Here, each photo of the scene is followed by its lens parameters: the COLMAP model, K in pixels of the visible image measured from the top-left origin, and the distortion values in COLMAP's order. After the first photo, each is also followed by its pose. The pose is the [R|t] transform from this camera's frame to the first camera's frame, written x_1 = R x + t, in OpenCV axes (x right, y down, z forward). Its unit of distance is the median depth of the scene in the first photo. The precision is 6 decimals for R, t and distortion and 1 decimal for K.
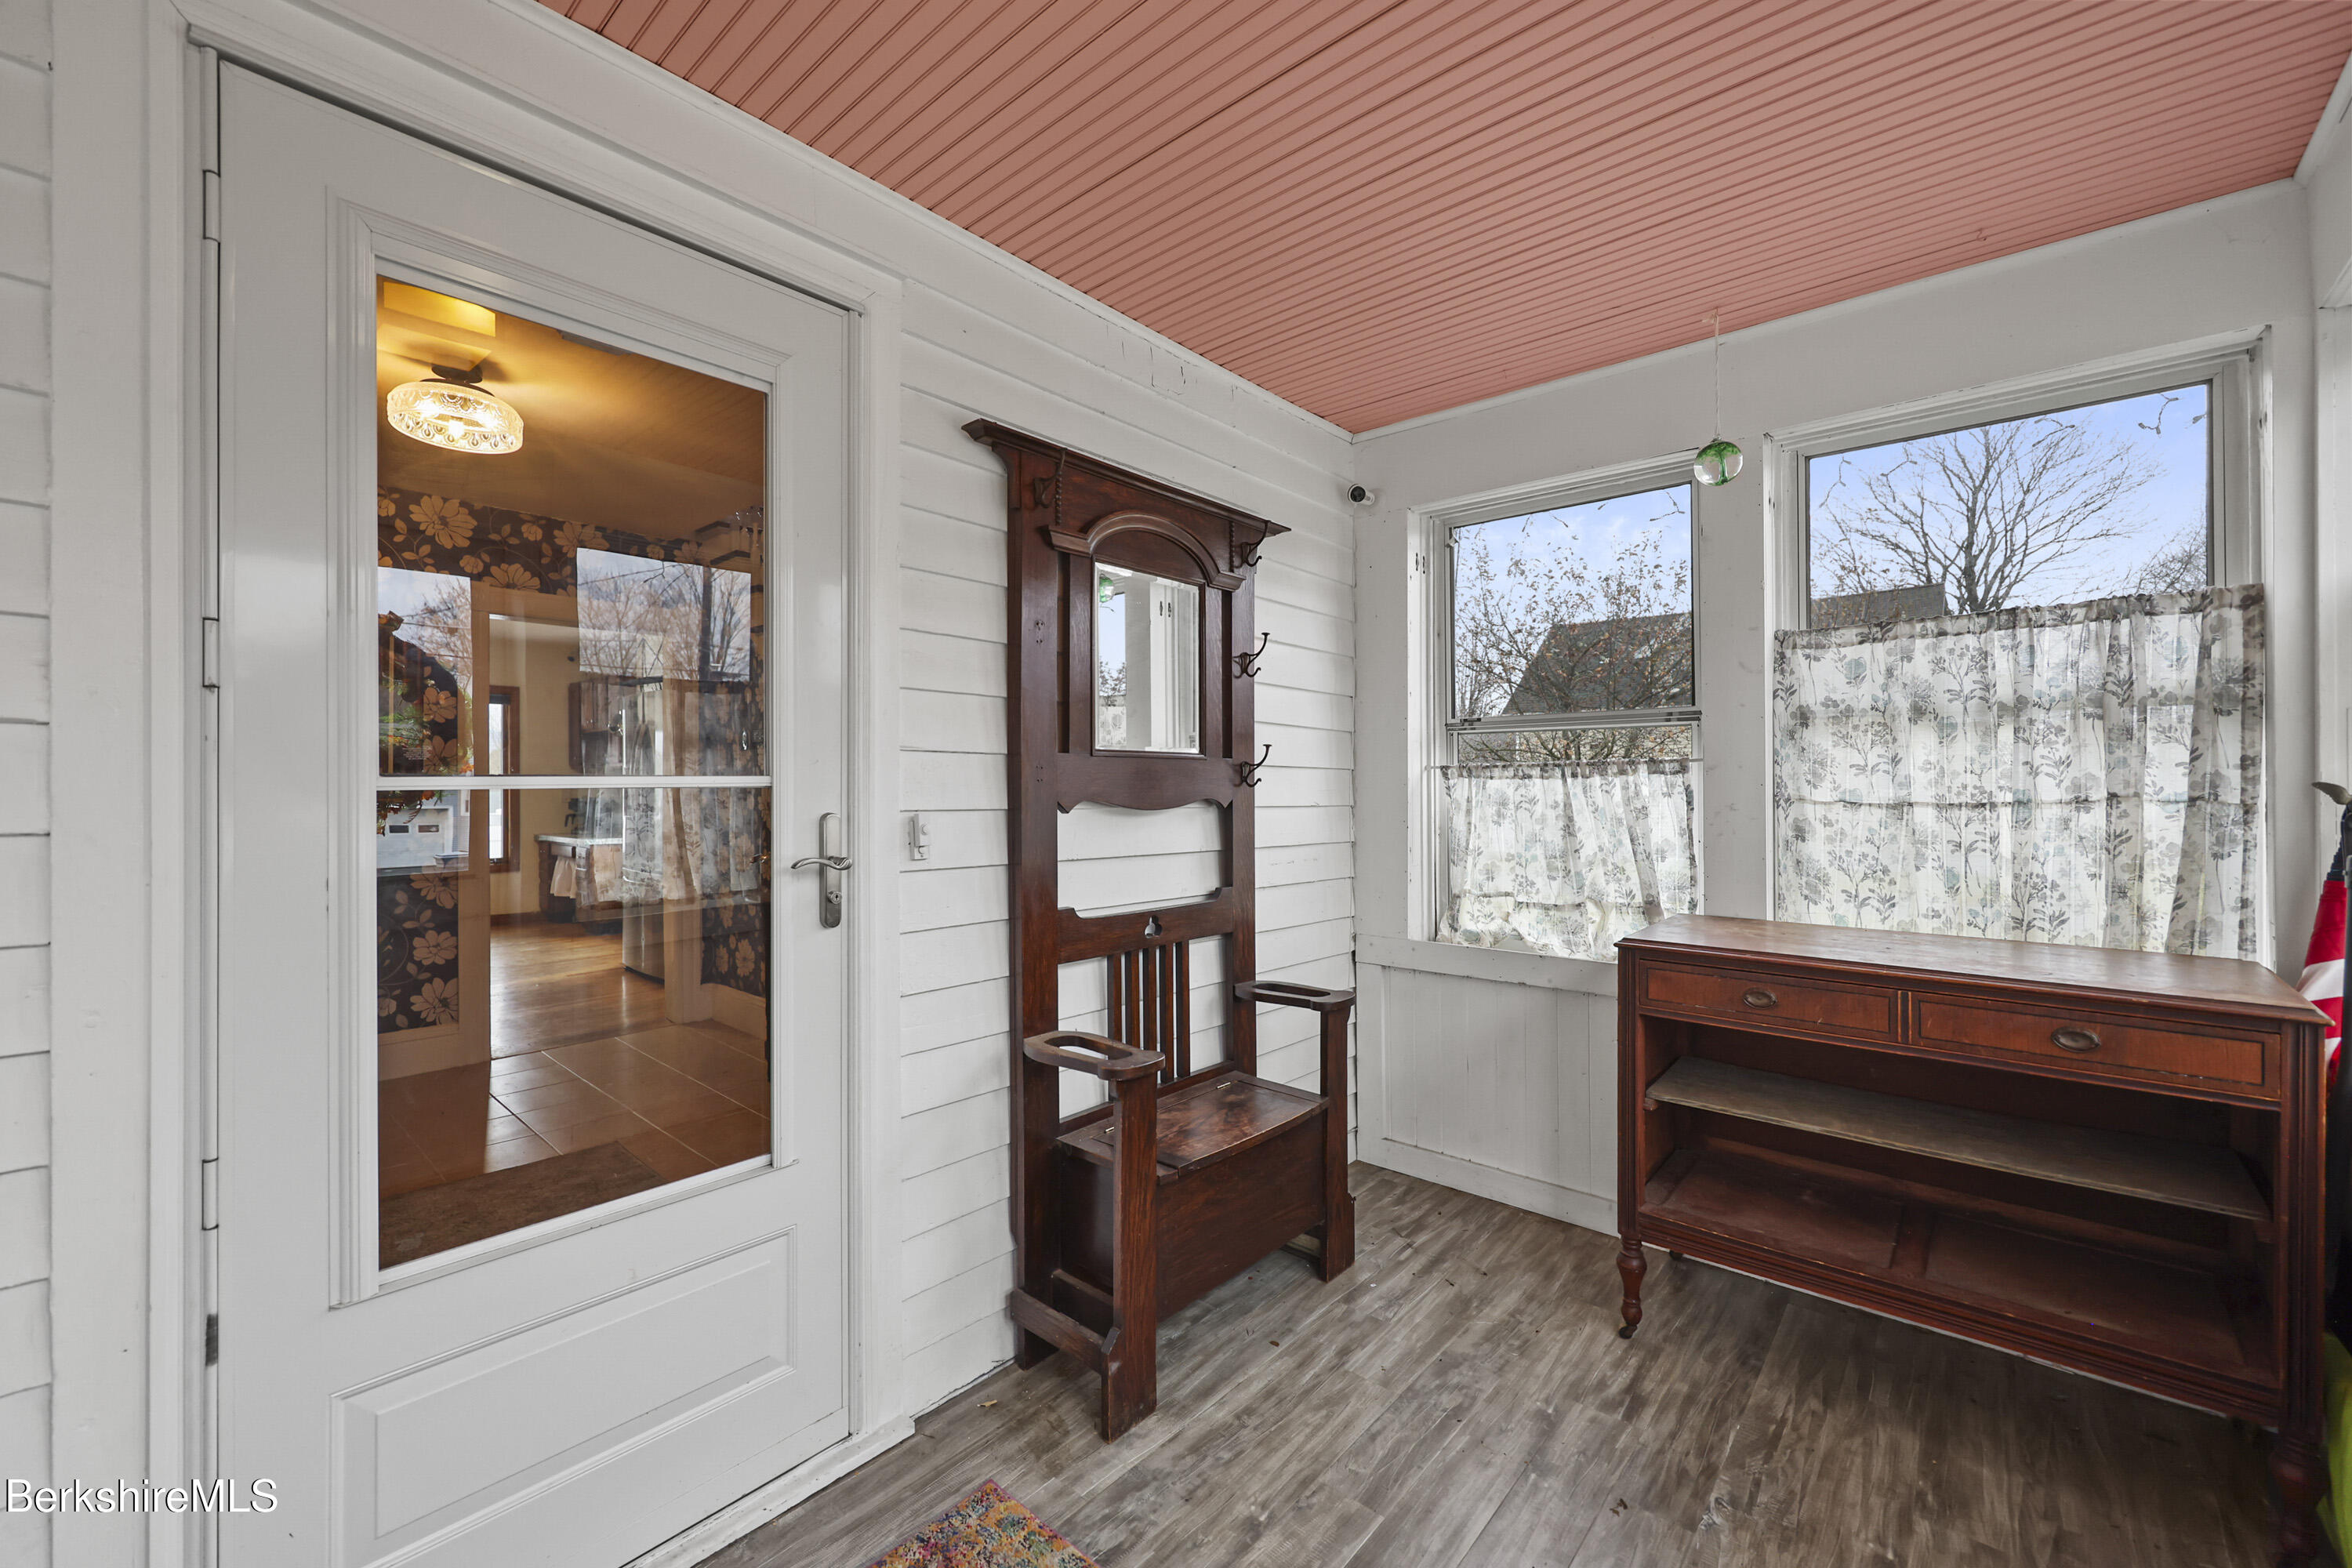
lens RADIAL K [[944.1, 0, 1180.8], [0, 944.1, 777.8], [0, 0, 1]] dist [0.000306, -0.000347]
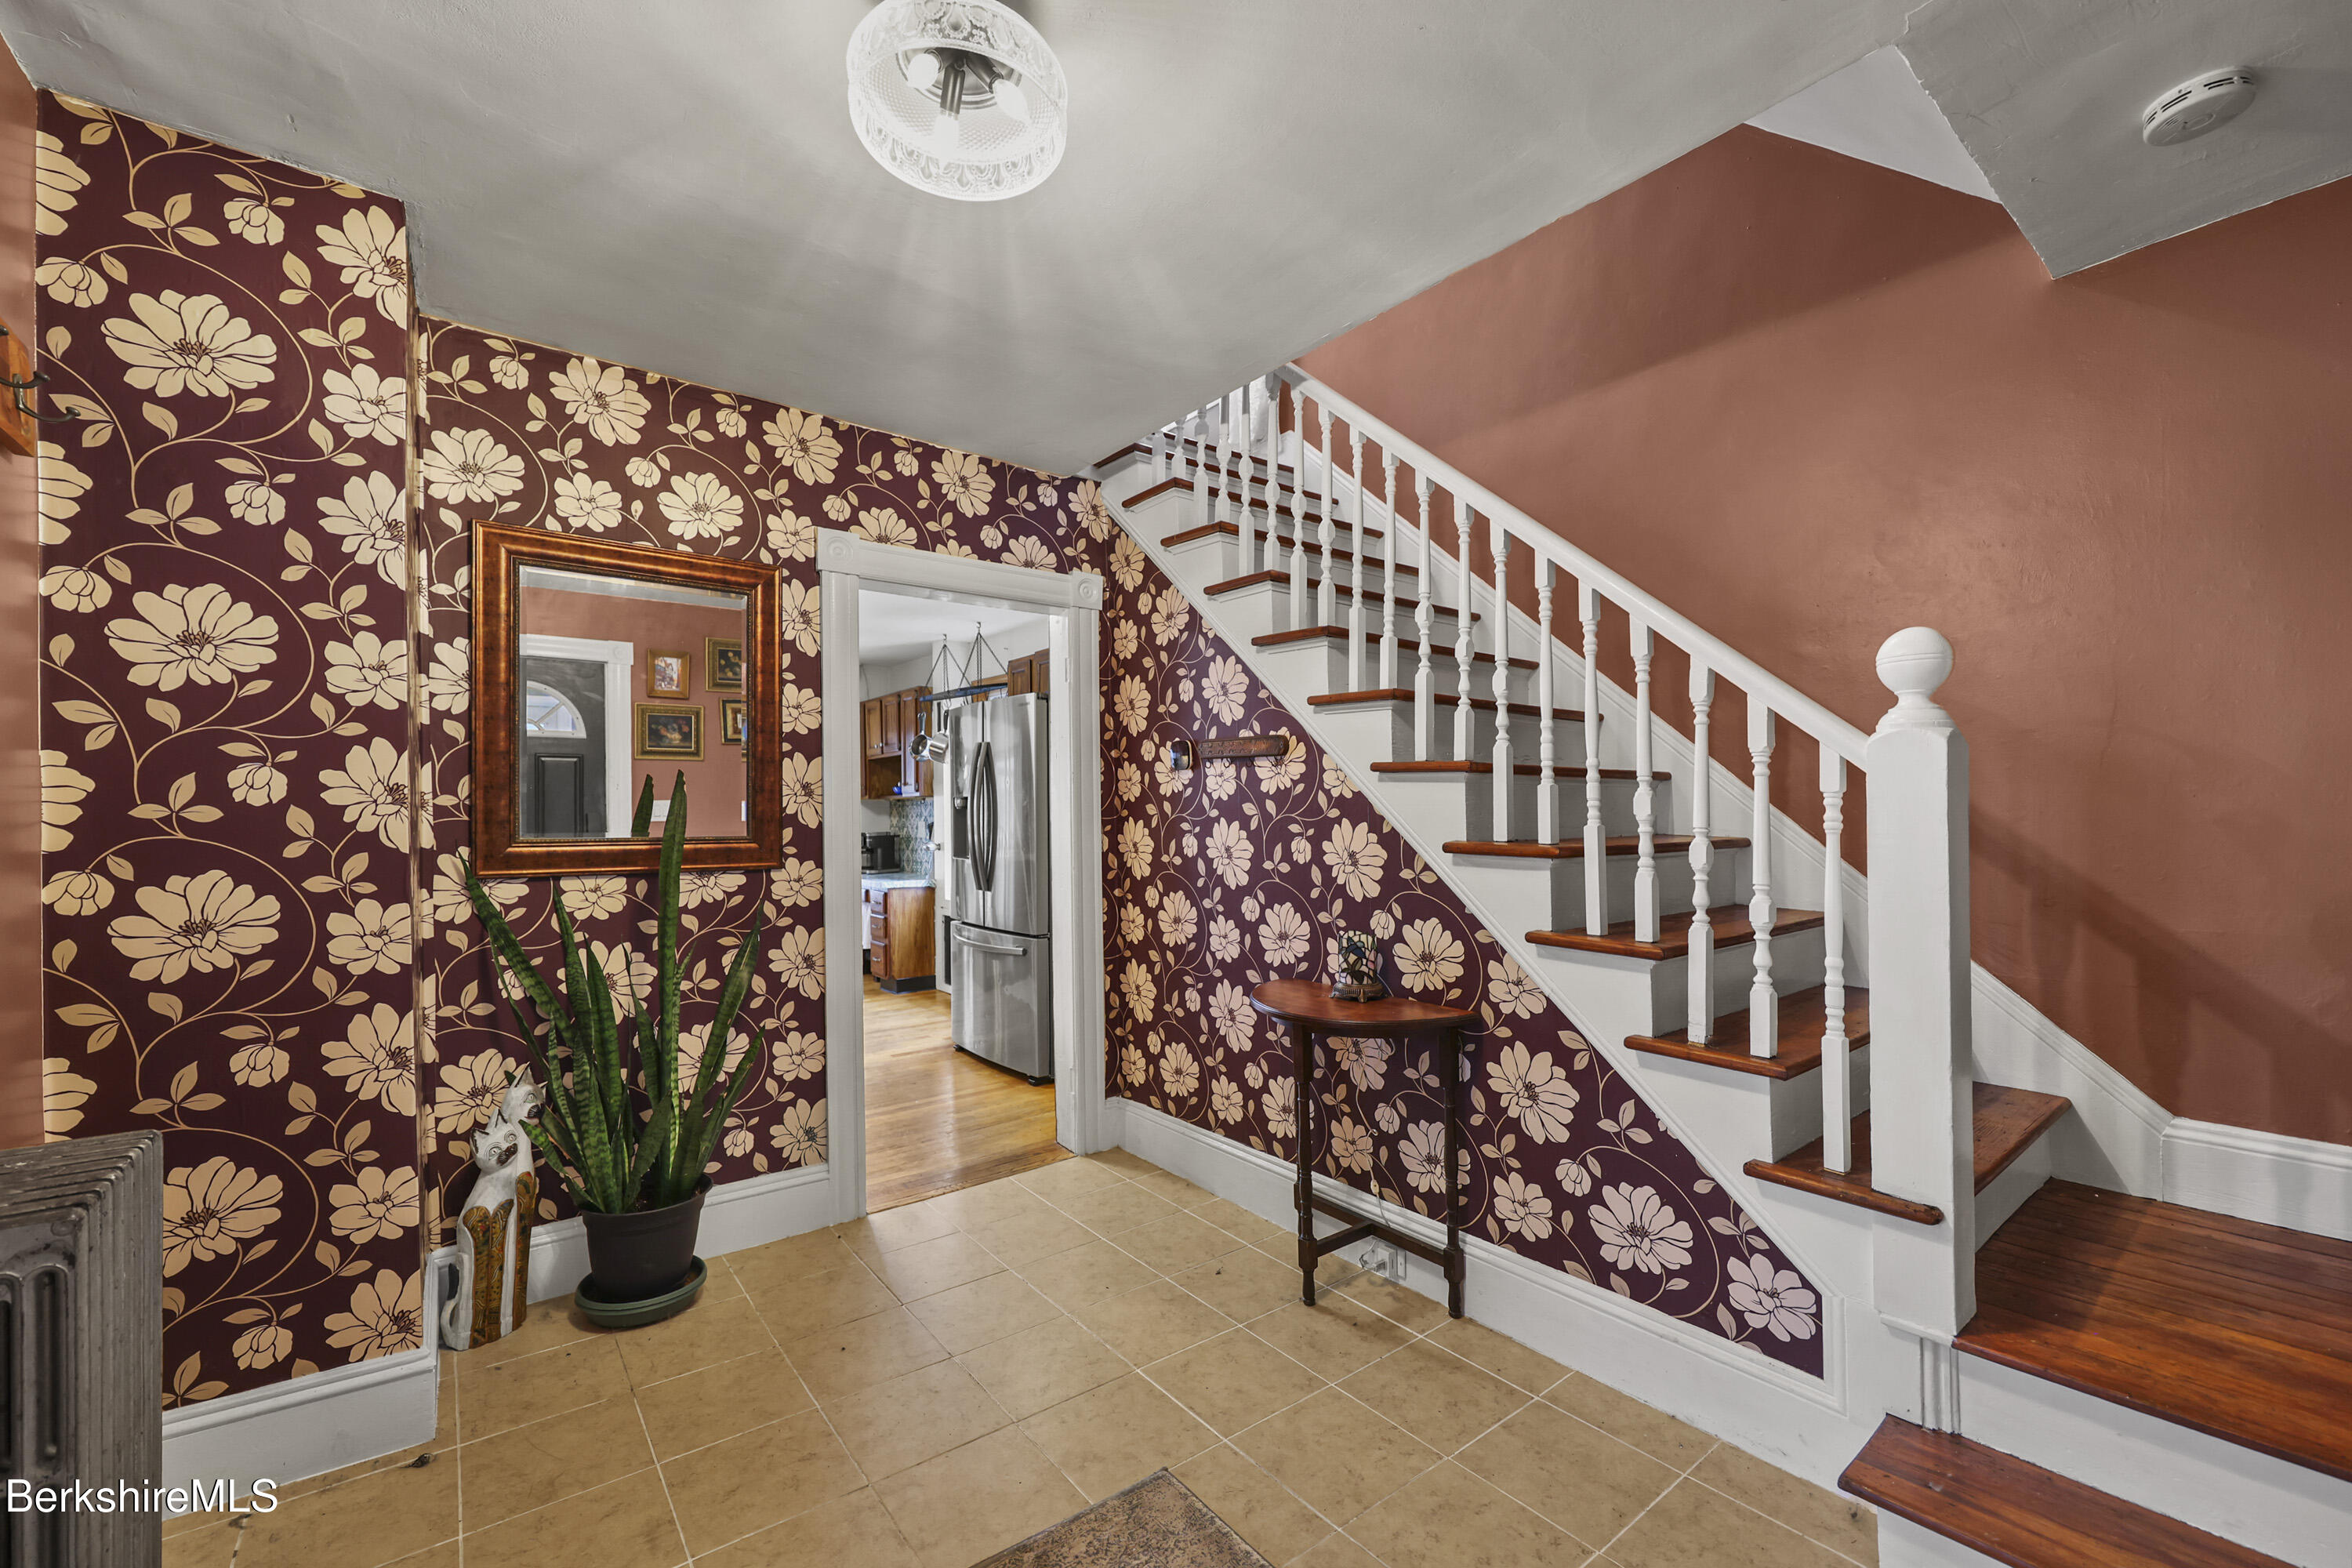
lens RADIAL K [[944.1, 0, 1160.9], [0, 944.1, 808.1], [0, 0, 1]] dist [0.000306, -0.000347]
pose [[0.982834, -0.004754, -0.184429, -0.719394], [0.005207, 0.999984, 0.001974, -0.005692], [0.184417, -0.002901, 0.982844, 0.659113]]
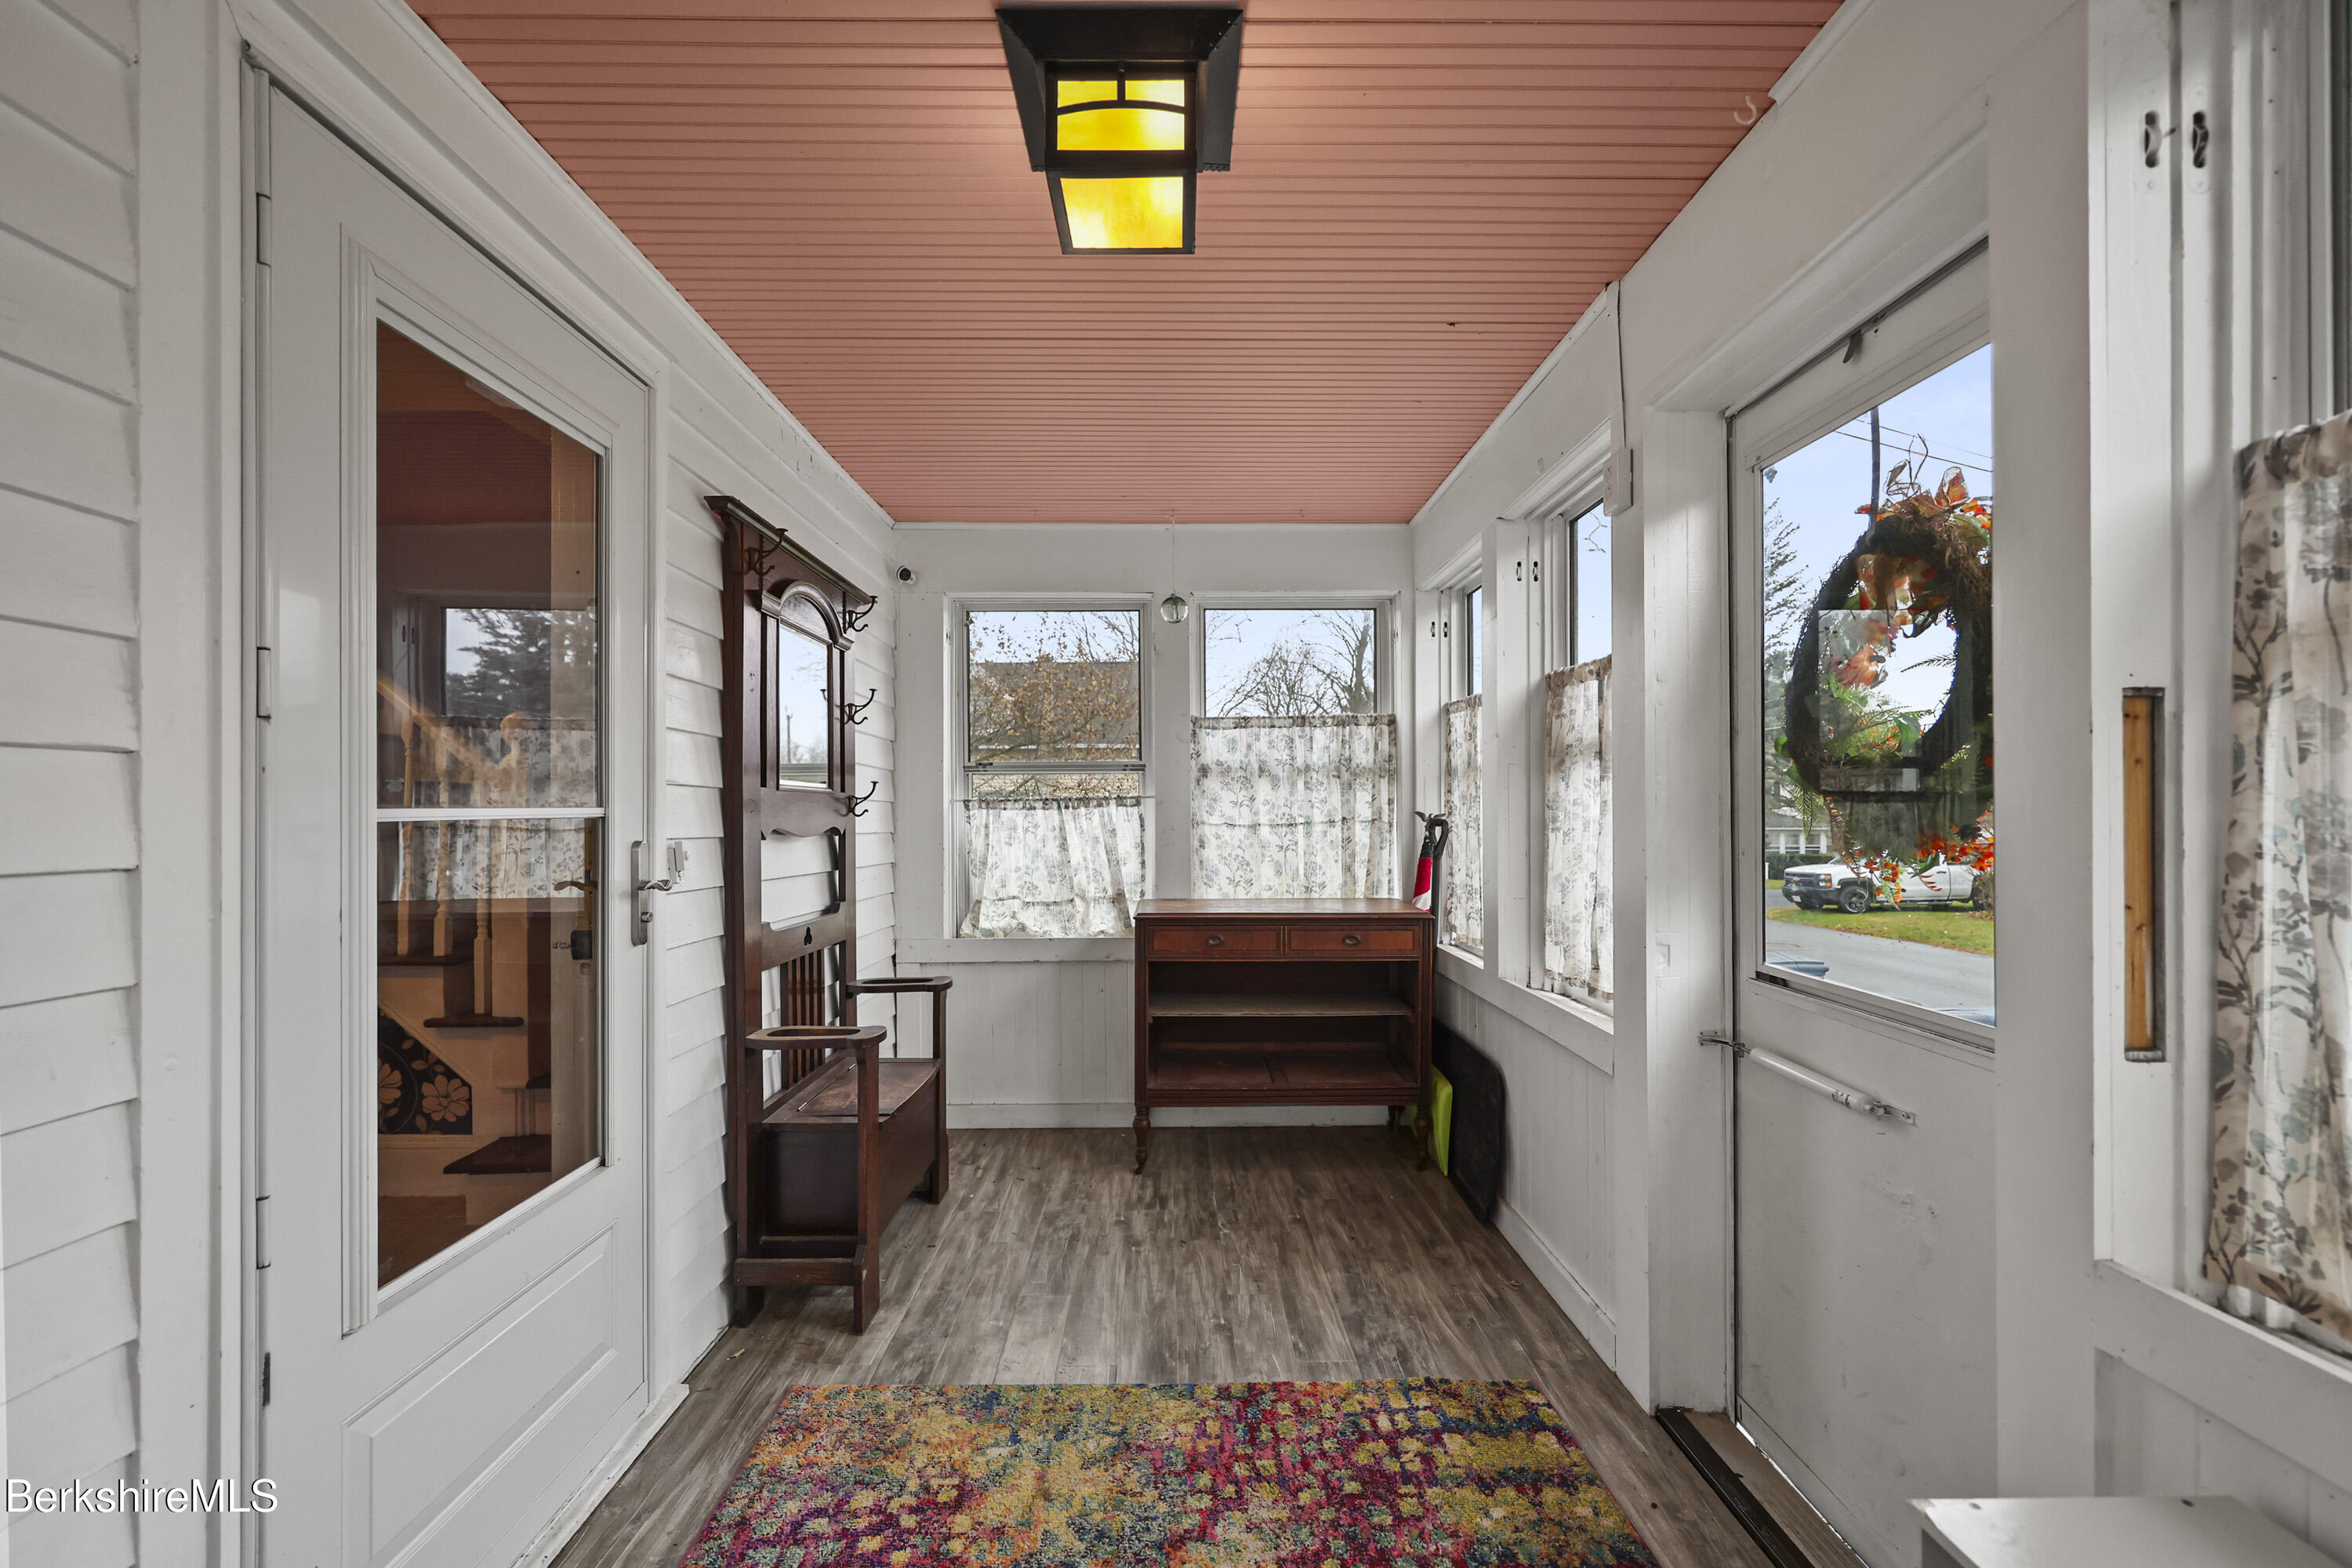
lens RADIAL K [[944.1, 0, 1186.8], [0, 944.1, 800.7], [0, 0, 1]] dist [0.000306, -0.000347]
pose [[0.743235, 0.006491, 0.668999, -0.474022], [-0.000681, 0.999960, -0.008945, 0.000071], [-0.669030, 0.006193, 0.743209, -0.185985]]
